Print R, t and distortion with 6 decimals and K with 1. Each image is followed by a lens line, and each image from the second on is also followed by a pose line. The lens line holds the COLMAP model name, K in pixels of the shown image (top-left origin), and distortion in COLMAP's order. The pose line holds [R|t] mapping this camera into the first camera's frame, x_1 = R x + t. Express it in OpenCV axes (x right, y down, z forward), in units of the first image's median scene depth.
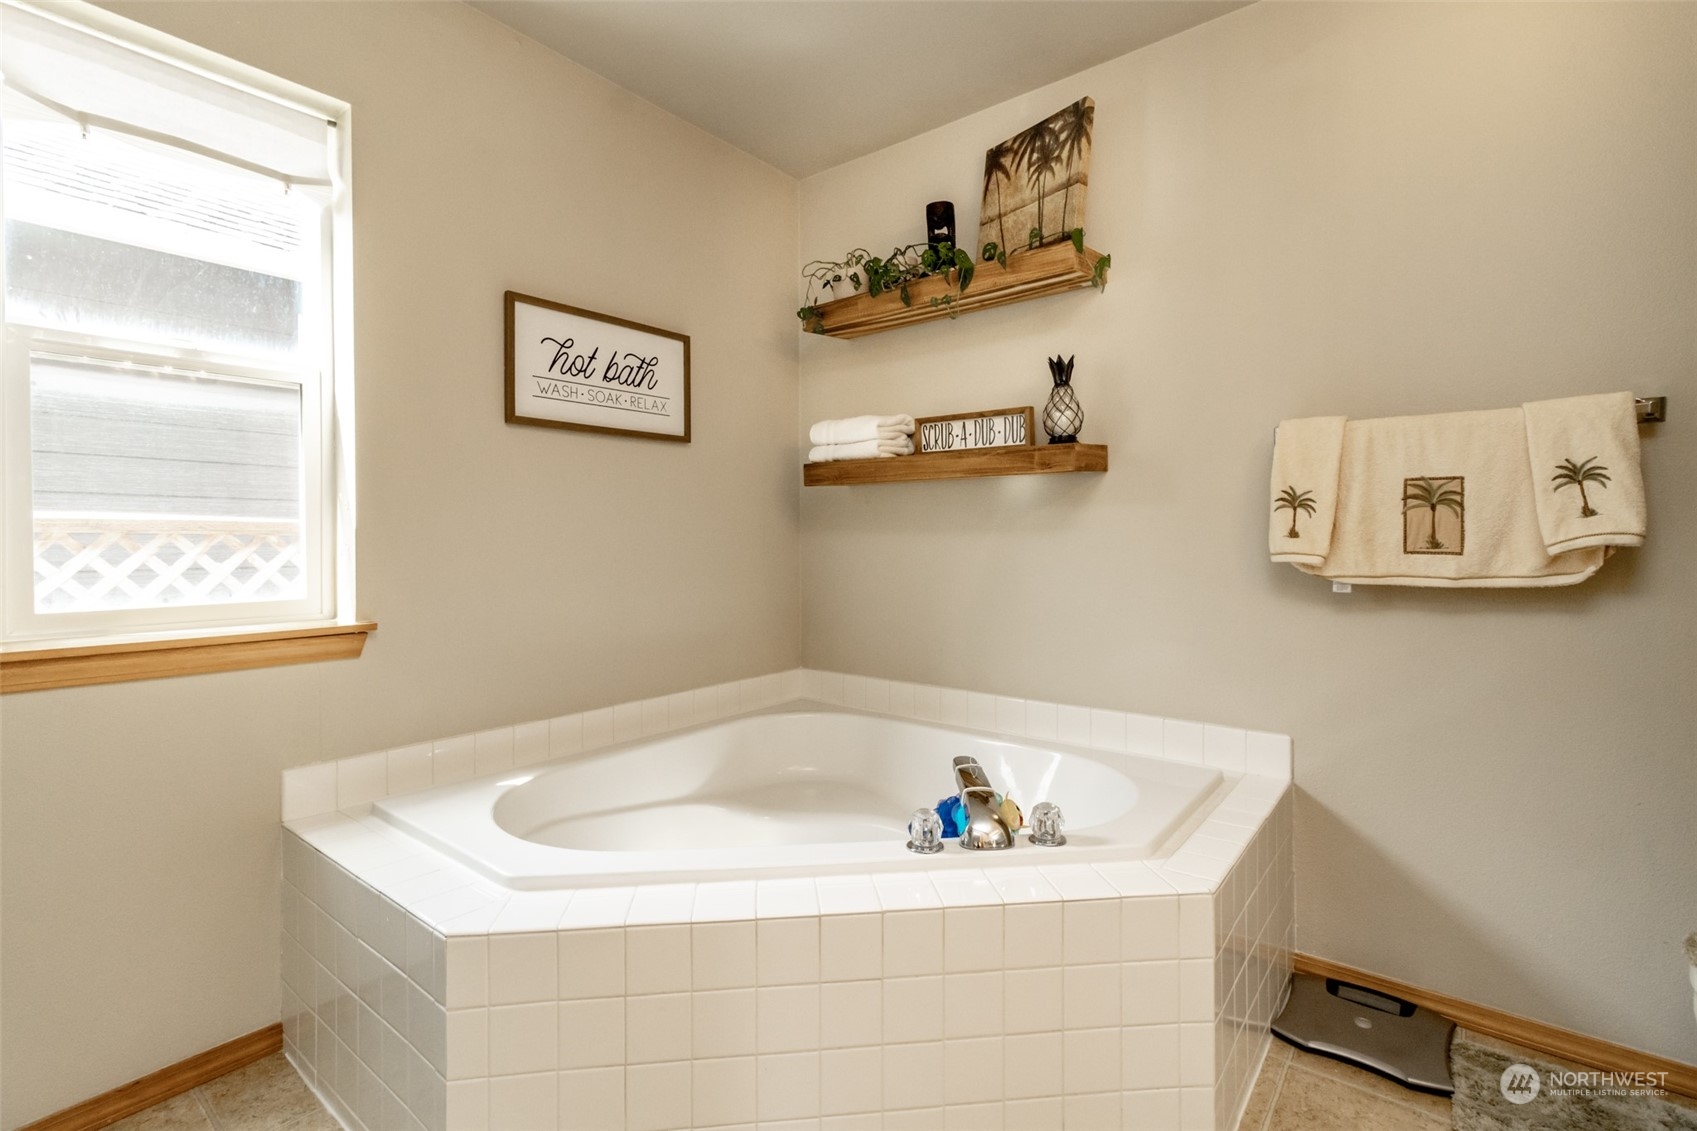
lens RADIAL K [[777.3, 0, 849.4], [0, 777.3, 552.3], [0, 0, 1]] dist [0.007418, -0.000229]
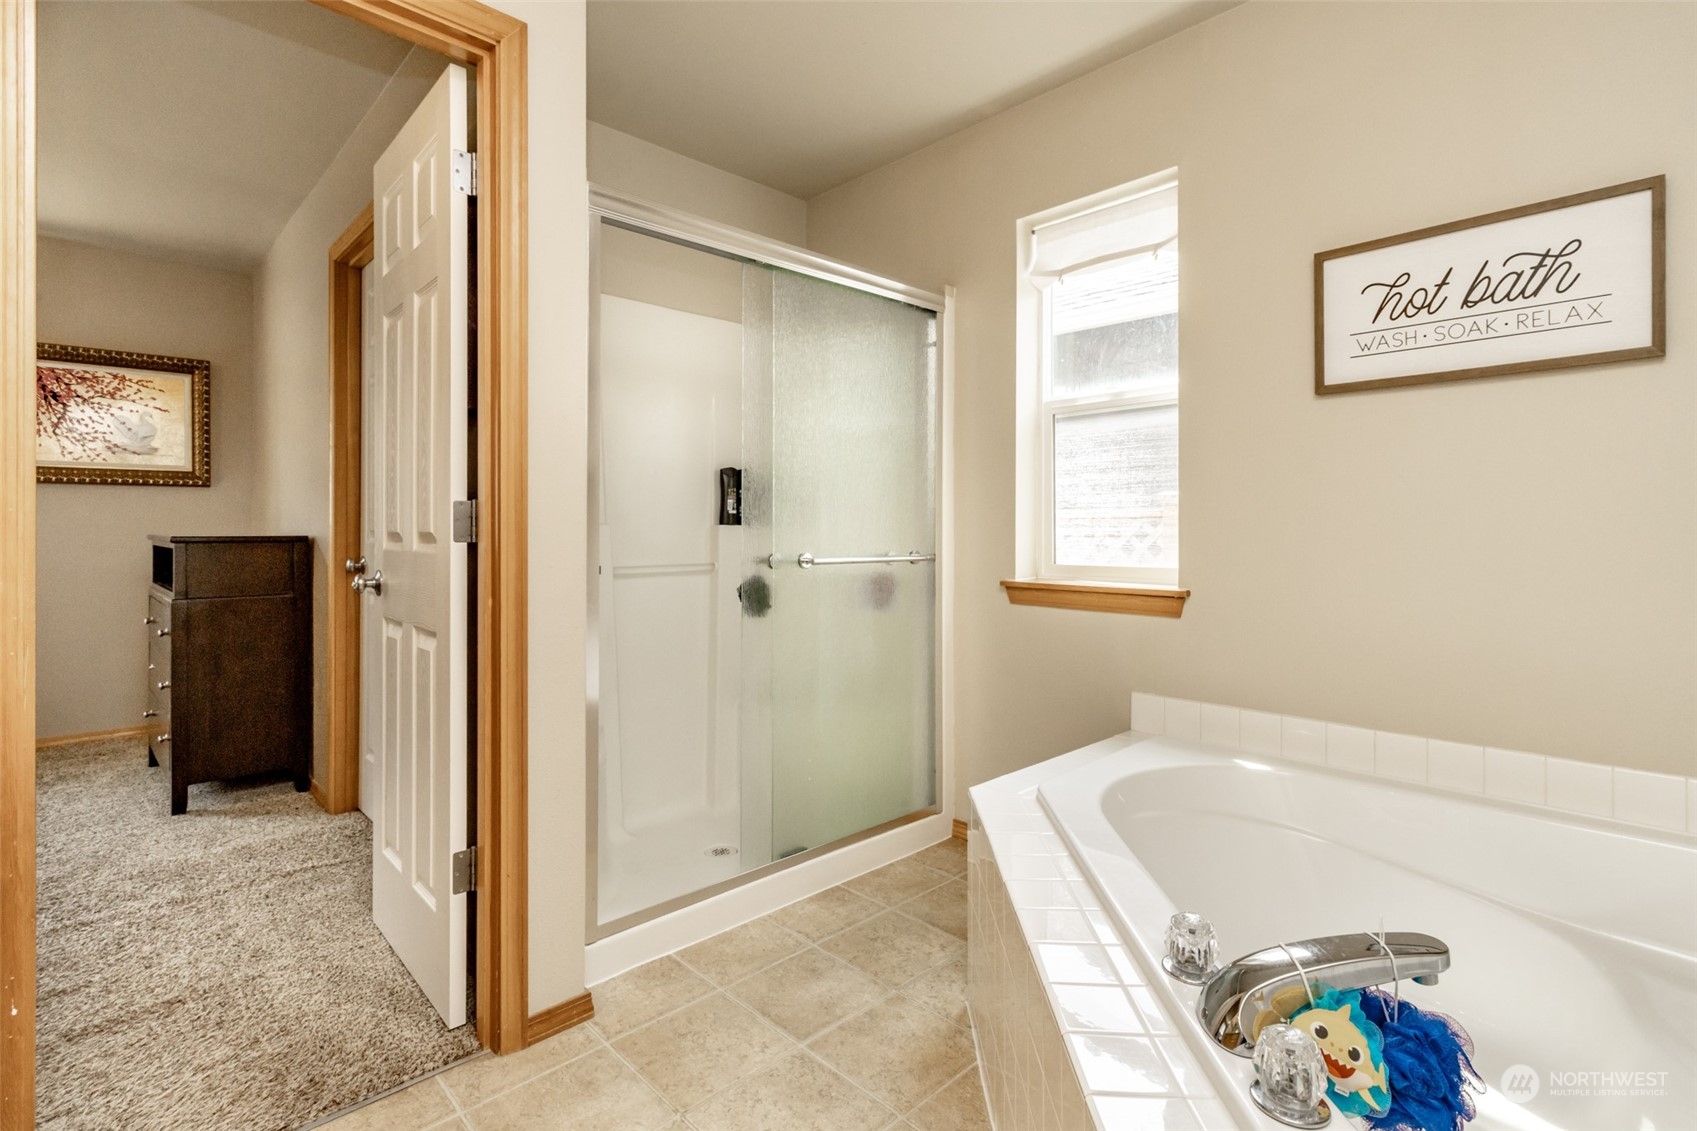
lens RADIAL K [[777.3, 0, 847.4], [0, 777.3, 529.2], [0, 0, 1]] dist [0.007418, -0.000229]
pose [[-0.124987, 0.011118, -0.992096, 0.517975], [-0.012767, 0.999836, 0.012813, -0.009744], [0.992076, 0.014268, -0.124825, 0.518756]]
